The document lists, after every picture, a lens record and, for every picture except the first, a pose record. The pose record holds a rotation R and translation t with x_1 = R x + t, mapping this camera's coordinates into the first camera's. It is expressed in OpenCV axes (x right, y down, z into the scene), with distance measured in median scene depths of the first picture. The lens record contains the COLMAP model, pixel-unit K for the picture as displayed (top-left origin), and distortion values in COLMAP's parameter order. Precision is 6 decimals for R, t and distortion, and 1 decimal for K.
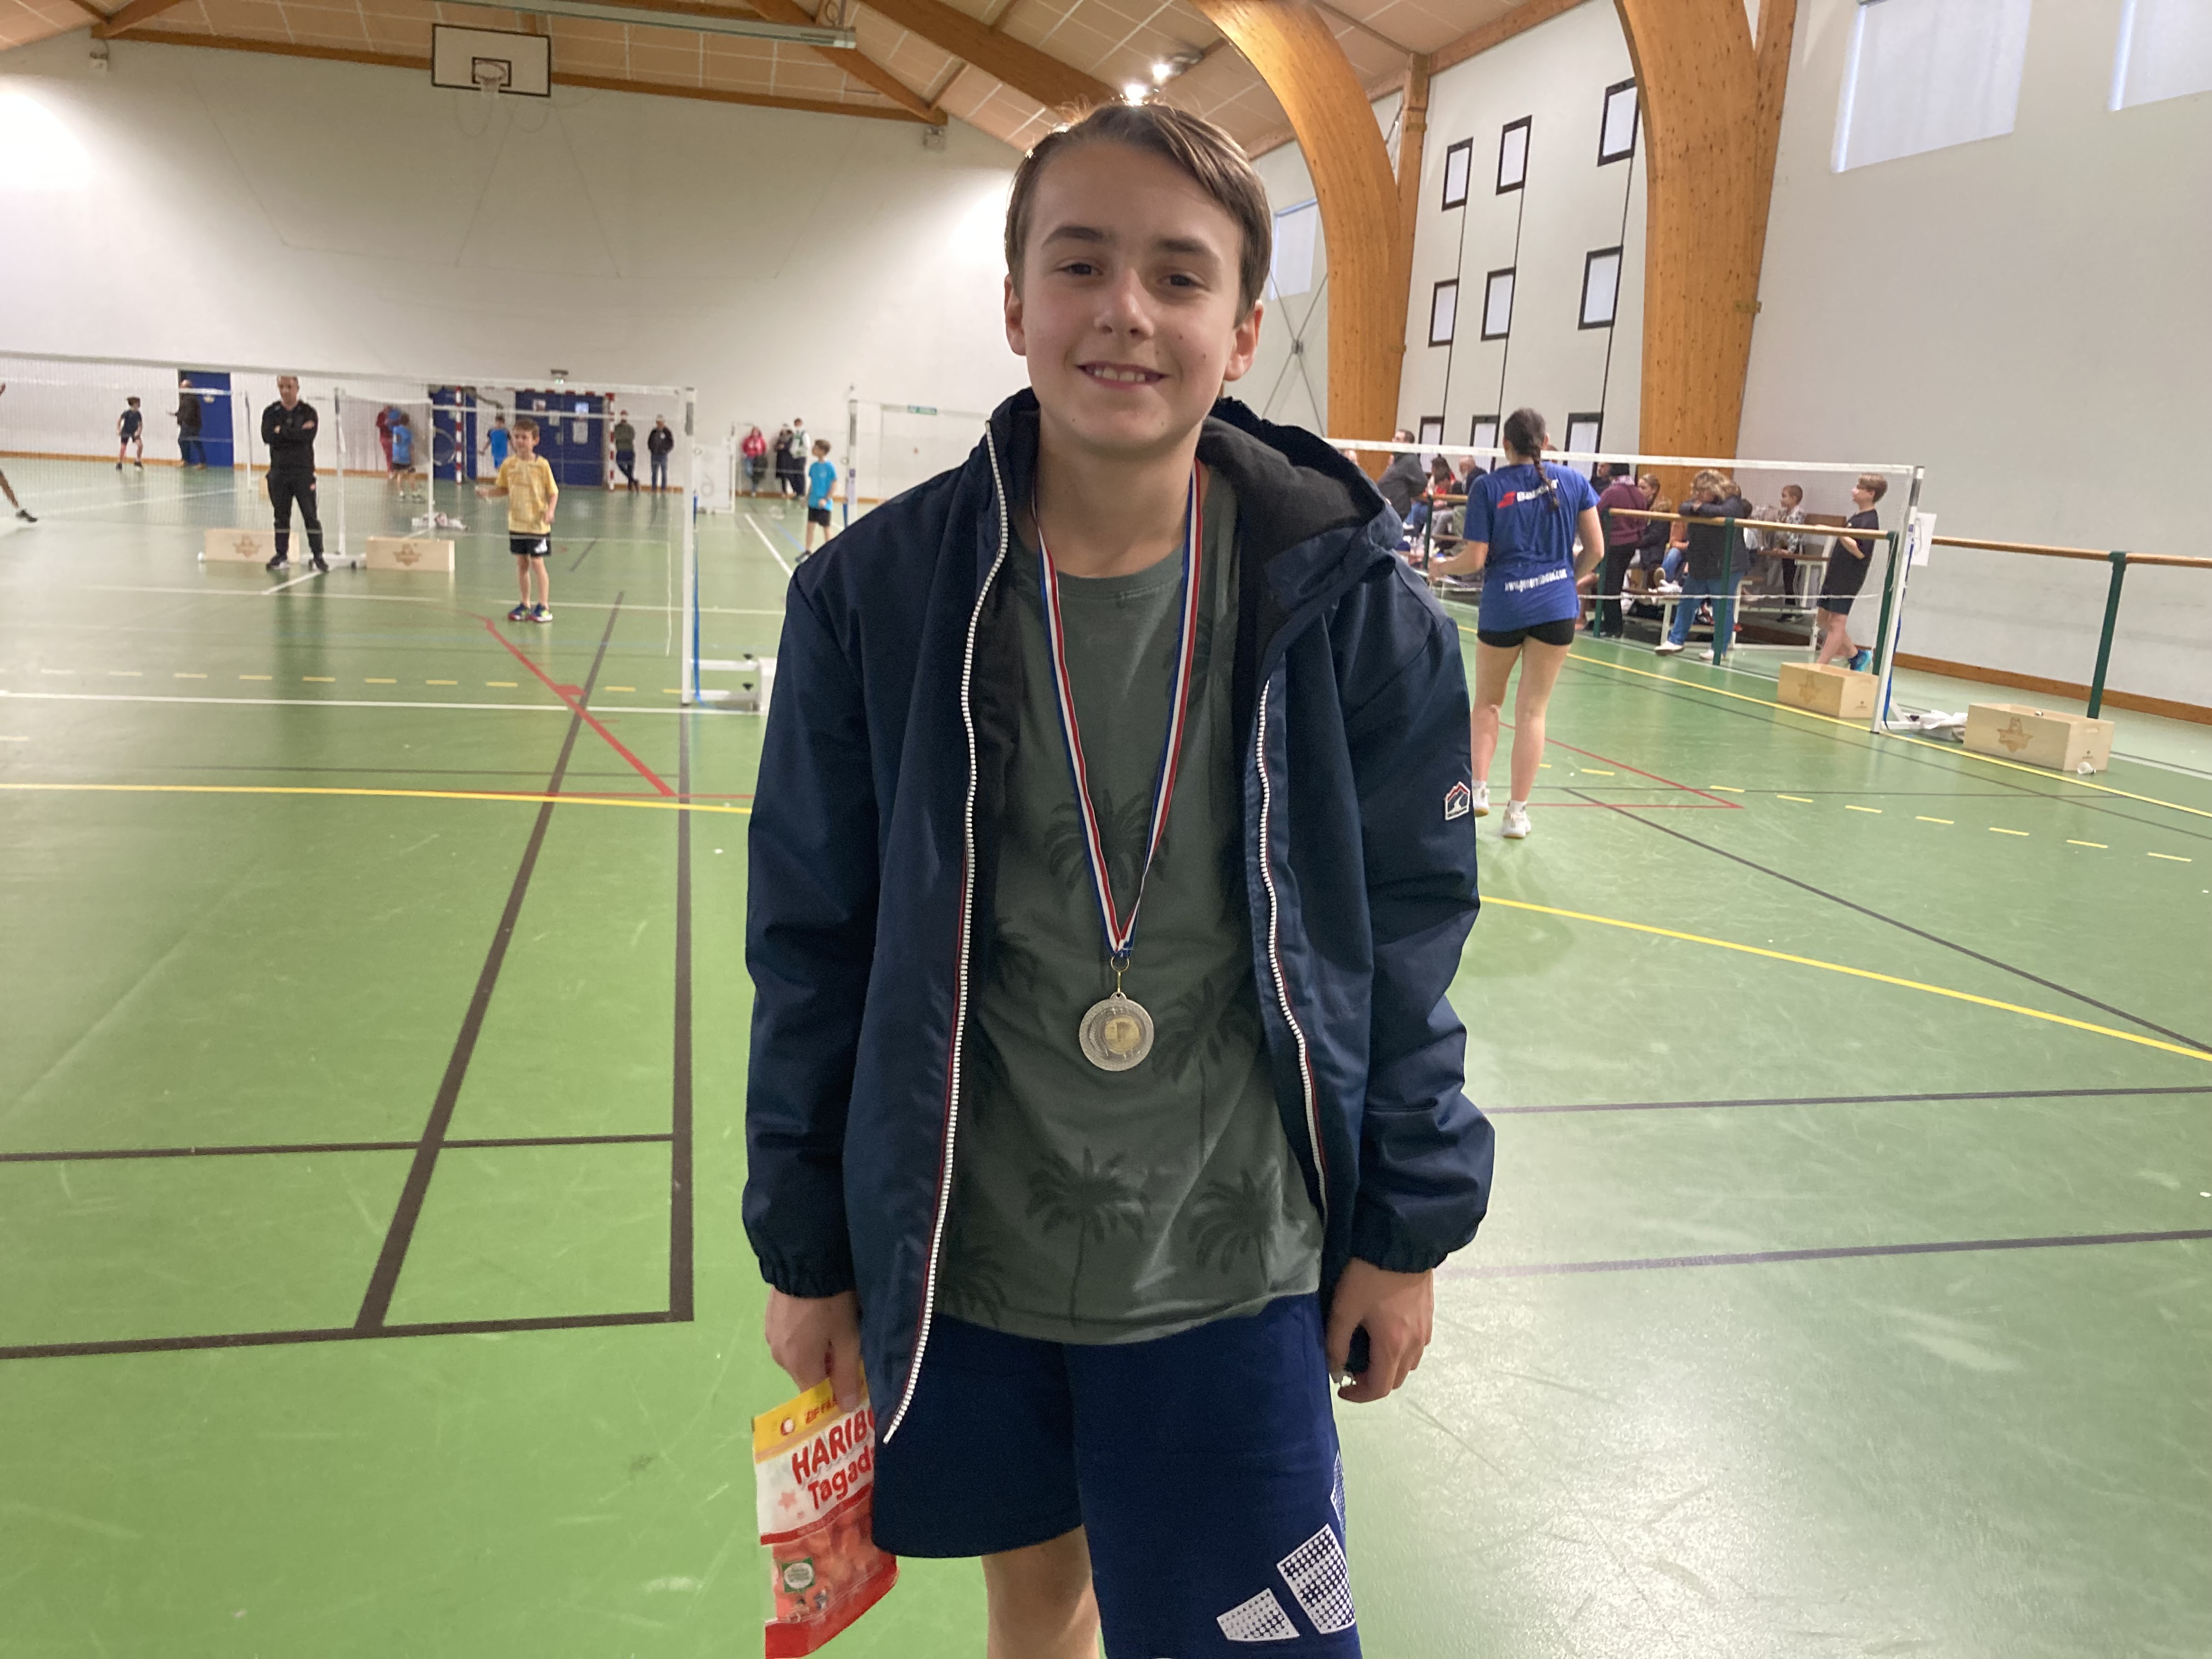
lens RADIAL K [[1799.7, 0, 1106.0], [0, 1799.7, 829.5], [0, 0, 1]] dist [0.069597, -0.072341]
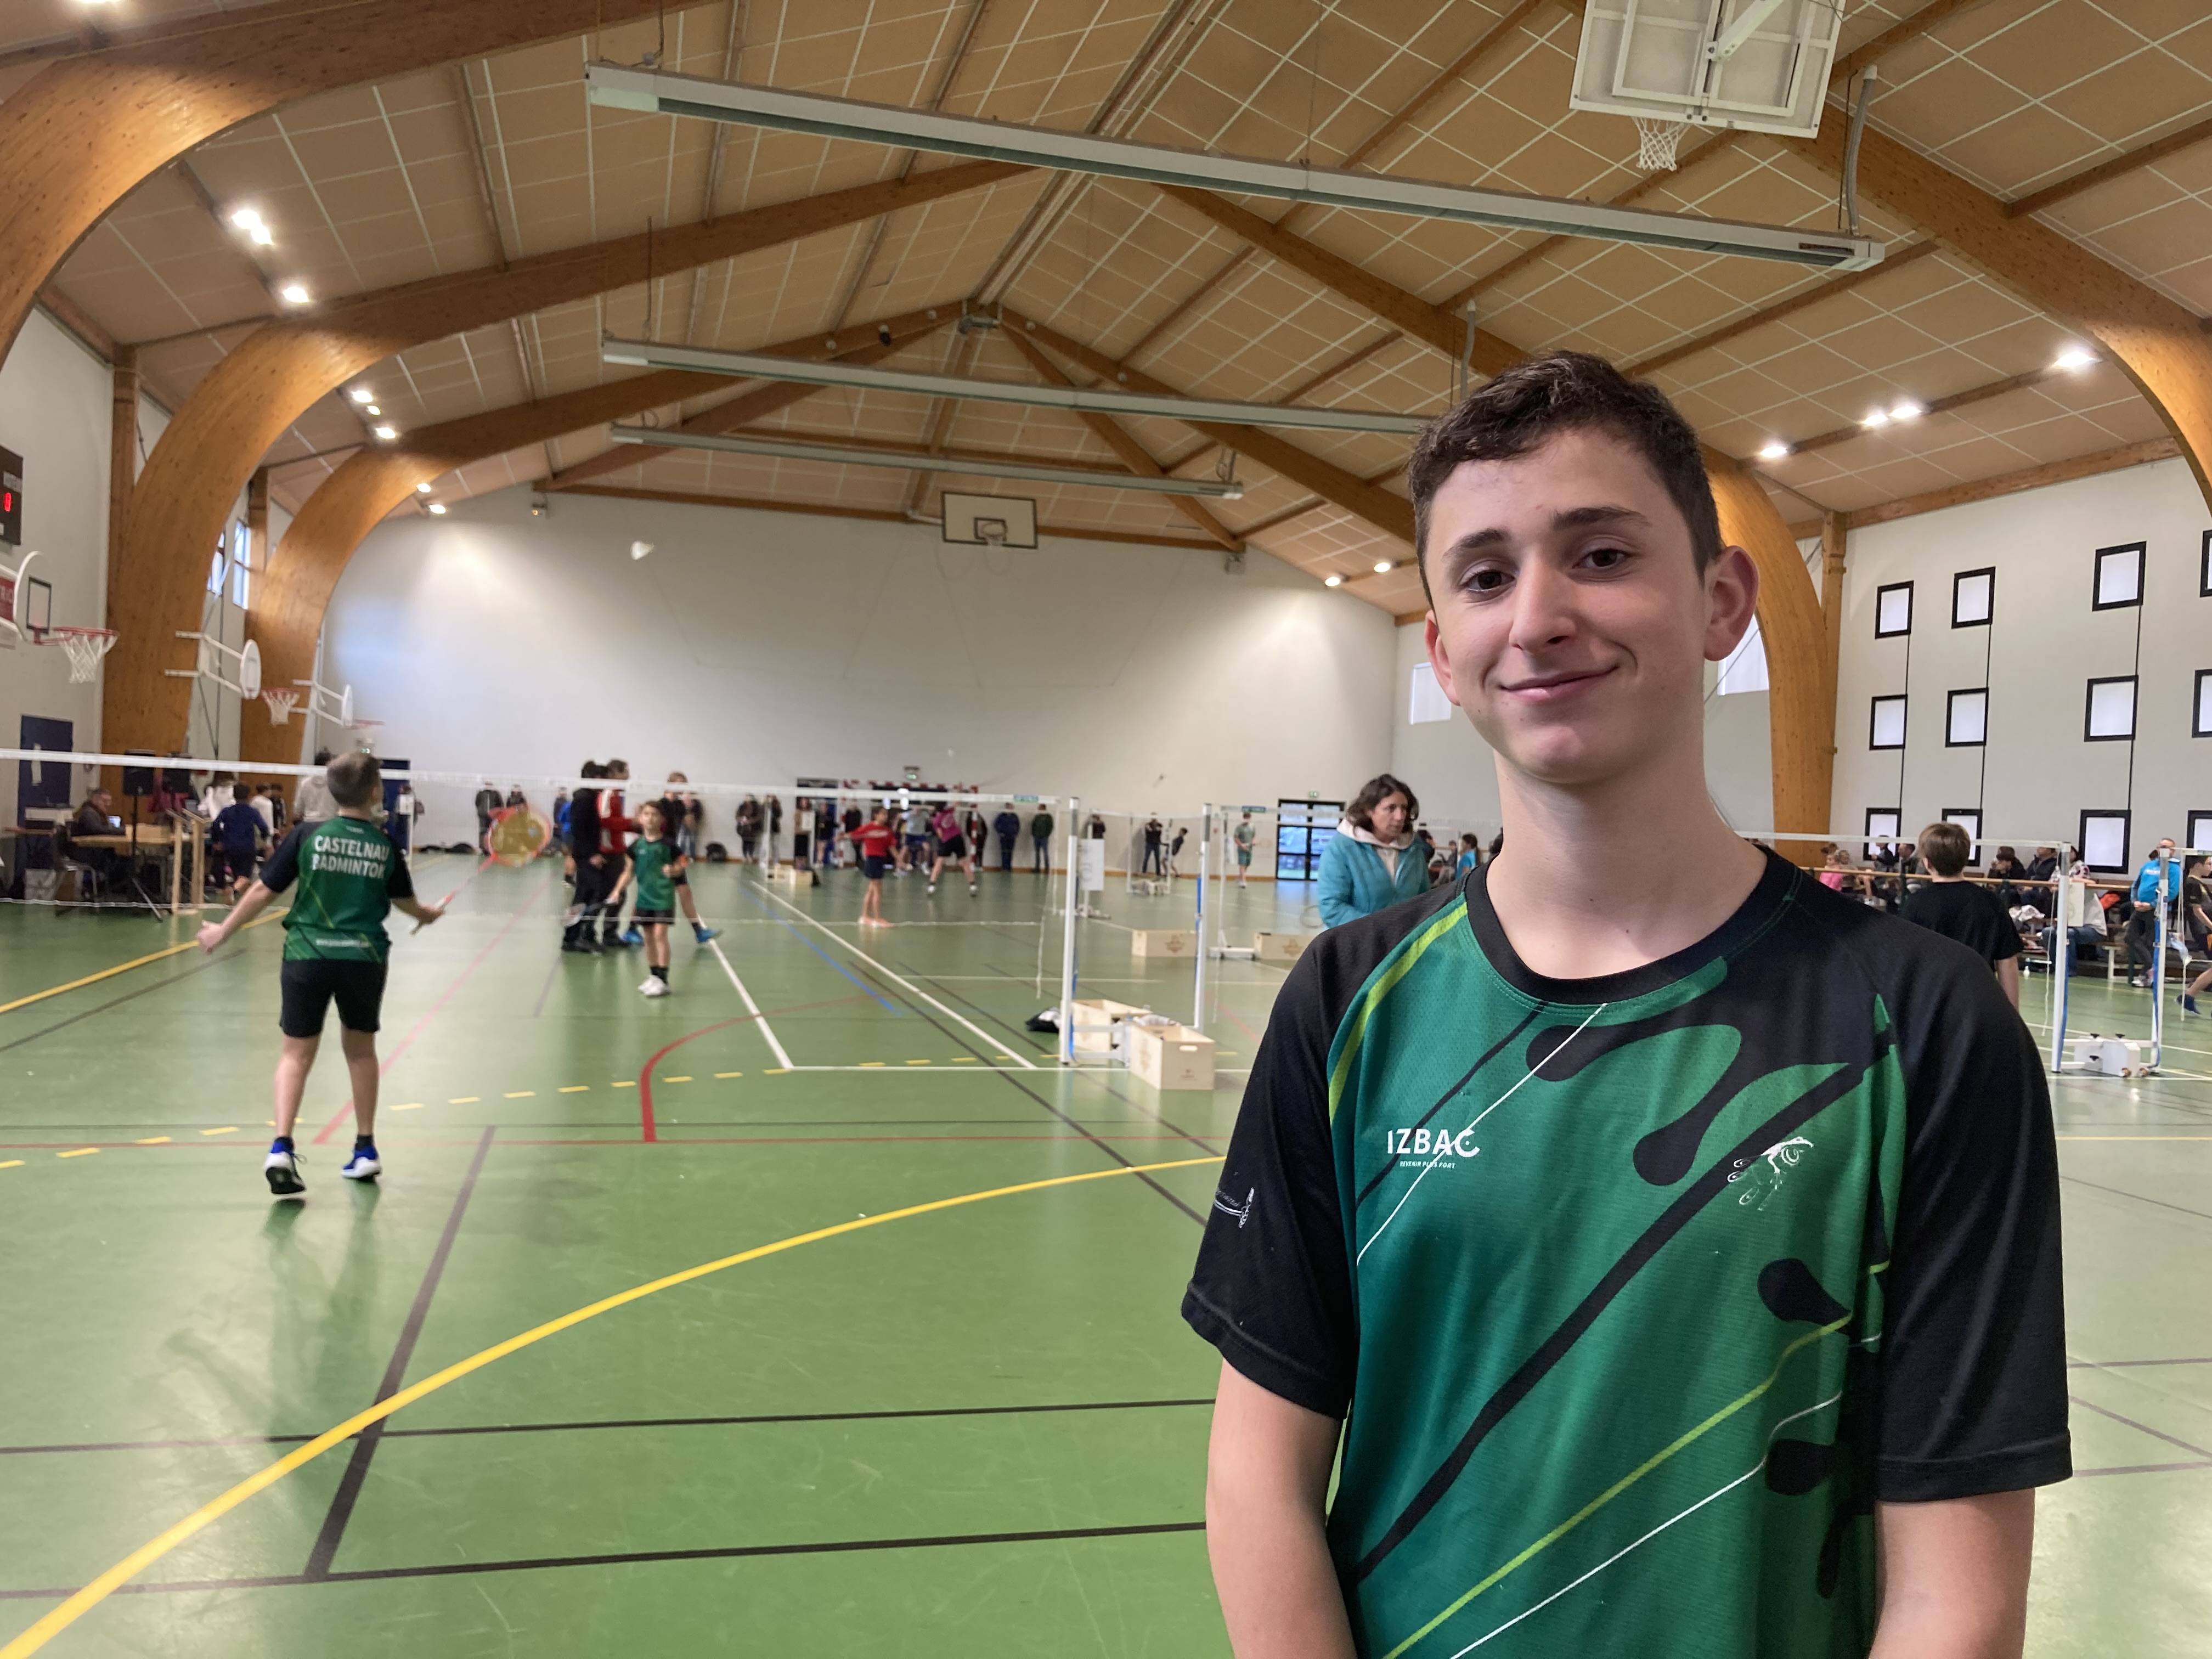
lens RADIAL K [[1799.7, 0, 1106.0], [0, 1799.7, 829.5], [0, 0, 1]] dist [0.069597, -0.072341]
pose [[0.999662, -0.010559, 0.023746, -0.295963], [0.015015, 0.980468, -0.196103, 0.002254], [-0.021211, 0.196393, 0.980296, -0.099471]]
